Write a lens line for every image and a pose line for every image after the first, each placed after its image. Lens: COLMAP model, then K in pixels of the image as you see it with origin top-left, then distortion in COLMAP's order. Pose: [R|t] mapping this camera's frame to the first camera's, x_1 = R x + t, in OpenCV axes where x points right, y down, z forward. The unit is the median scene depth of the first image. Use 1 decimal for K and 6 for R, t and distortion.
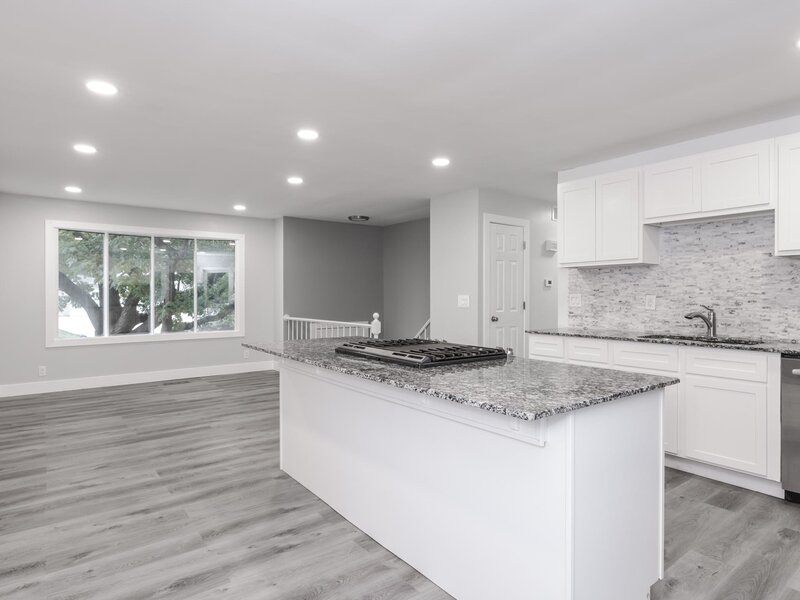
lens RADIAL K [[468.9, 0, 400.5], [0, 468.9, 298.1], [0, 0, 1]] dist [-0.009021, 0.000021]
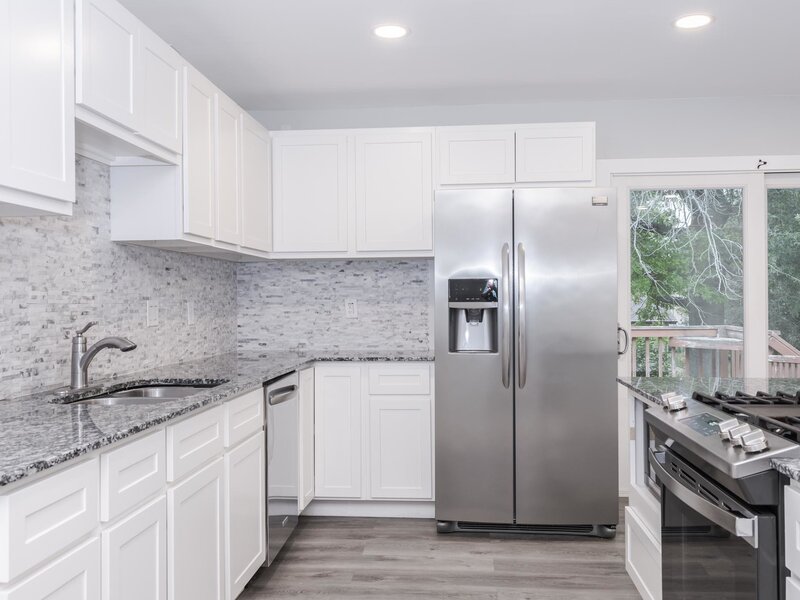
lens RADIAL K [[738.7, 0, 401.9], [0, 738.7, 298.8], [0, 0, 1]] dist [0.017672, 0.000000]
pose [[-0.734577, 0.007041, 0.678489, -0.088110], [0.012129, 0.999923, 0.002755, -0.006332], [-0.678417, 0.010253, -0.734606, 1.241149]]
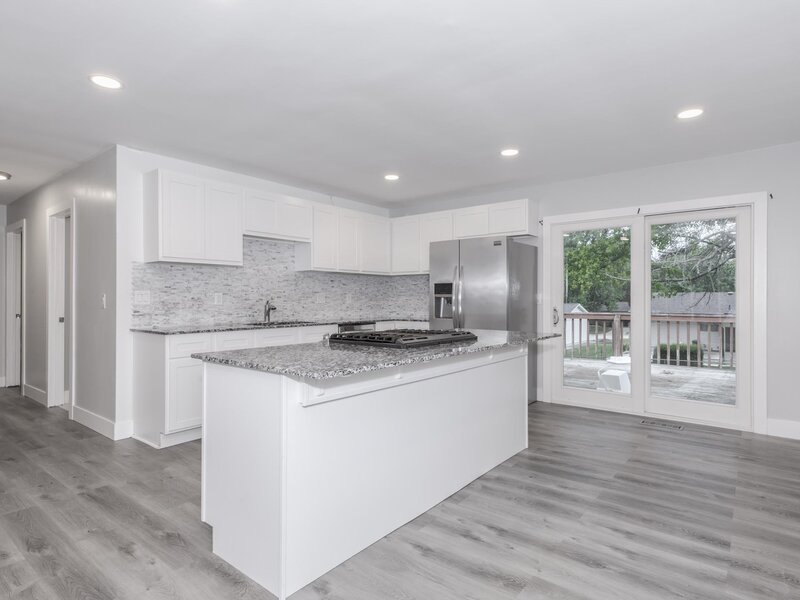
lens RADIAL K [[446.3, 0, 403.5], [0, 446.3, 293.4], [0, 0, 1]] dist [0.005665, 0.000632]
pose [[-0.243082, 0.012229, 0.969929, -0.698894], [0.008775, 0.999907, -0.010408, 0.012336], [-0.969966, 0.005981, -0.243167, 0.862413]]
